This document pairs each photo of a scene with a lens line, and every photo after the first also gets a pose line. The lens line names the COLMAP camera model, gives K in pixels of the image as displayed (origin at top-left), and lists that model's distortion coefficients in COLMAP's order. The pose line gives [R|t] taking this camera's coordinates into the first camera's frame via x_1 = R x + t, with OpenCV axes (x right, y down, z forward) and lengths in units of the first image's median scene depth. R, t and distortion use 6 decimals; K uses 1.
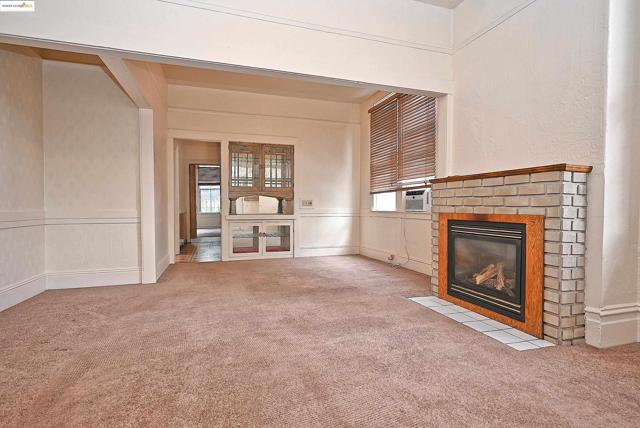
lens RADIAL K [[321.2, 0, 313.9], [0, 321.2, 215.5], [0, 0, 1]] dist [-0.000686, 0.001907]
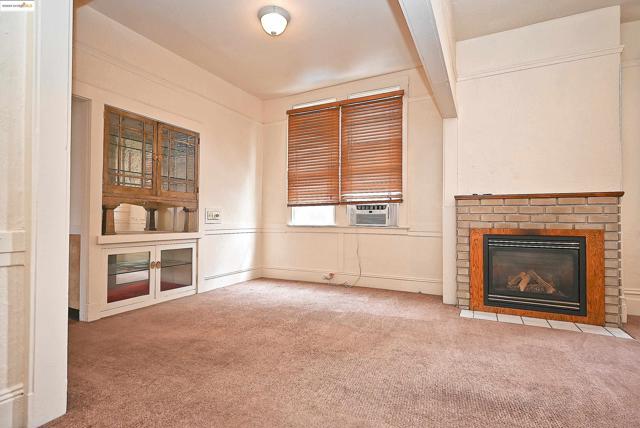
lens RADIAL K [[321.2, 0, 317.8], [0, 321.2, 213.8], [0, 0, 1]] dist [-0.000686, 0.001907]
pose [[0.710020, 0.016527, 0.703987, -0.687703], [0.014196, 0.999185, -0.037775, -0.021630], [-0.704038, 0.036814, 0.709207, 0.596105]]
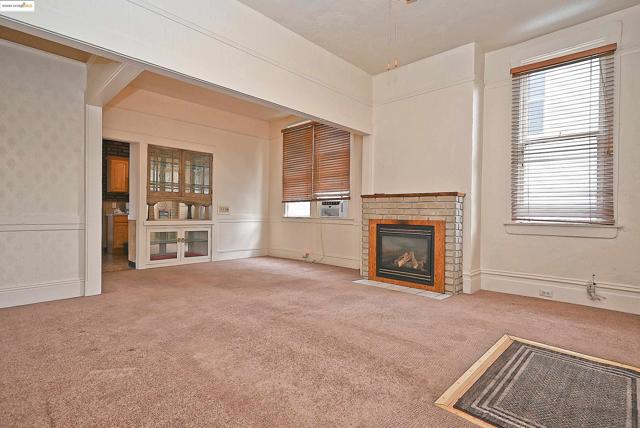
lens RADIAL K [[321.2, 0, 313.2], [0, 321.2, 214.7], [0, 0, 1]] dist [-0.000686, 0.001907]
pose [[0.886407, 0.008488, 0.462829, -0.471657], [0.000440, 0.999816, -0.019179, -0.000352], [-0.462907, 0.017204, 0.886240, -0.131018]]
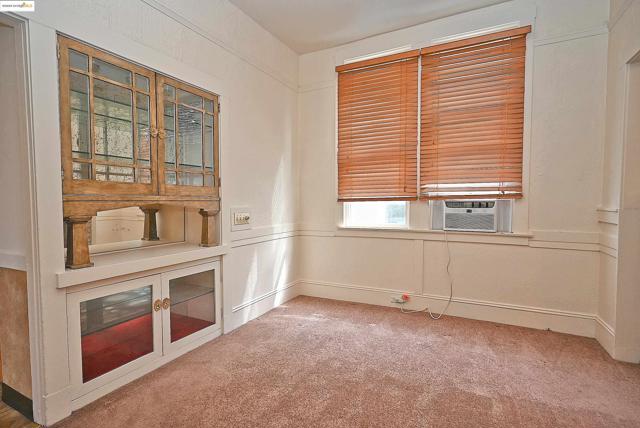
lens RADIAL K [[321.2, 0, 319.1], [0, 321.2, 215.9], [0, 0, 1]] dist [-0.000686, 0.001907]
pose [[0.704071, -0.035764, 0.709228, -0.547369], [0.023851, 0.999358, 0.026716, -0.100945], [-0.709729, -0.001894, 0.704473, 1.054960]]
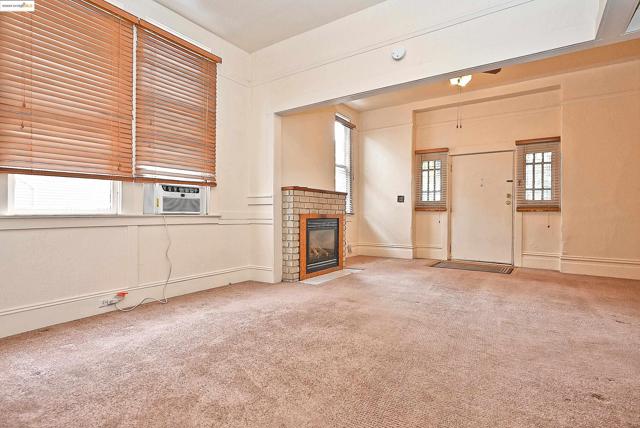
lens RADIAL K [[321.2, 0, 312.0], [0, 321.2, 215.2], [0, 0, 1]] dist [-0.000686, 0.001907]
pose [[-0.604645, -0.005663, 0.796475, -0.640903], [0.018261, 0.999613, 0.020970, -0.028422], [-0.796285, 0.027224, -0.604308, 1.704372]]
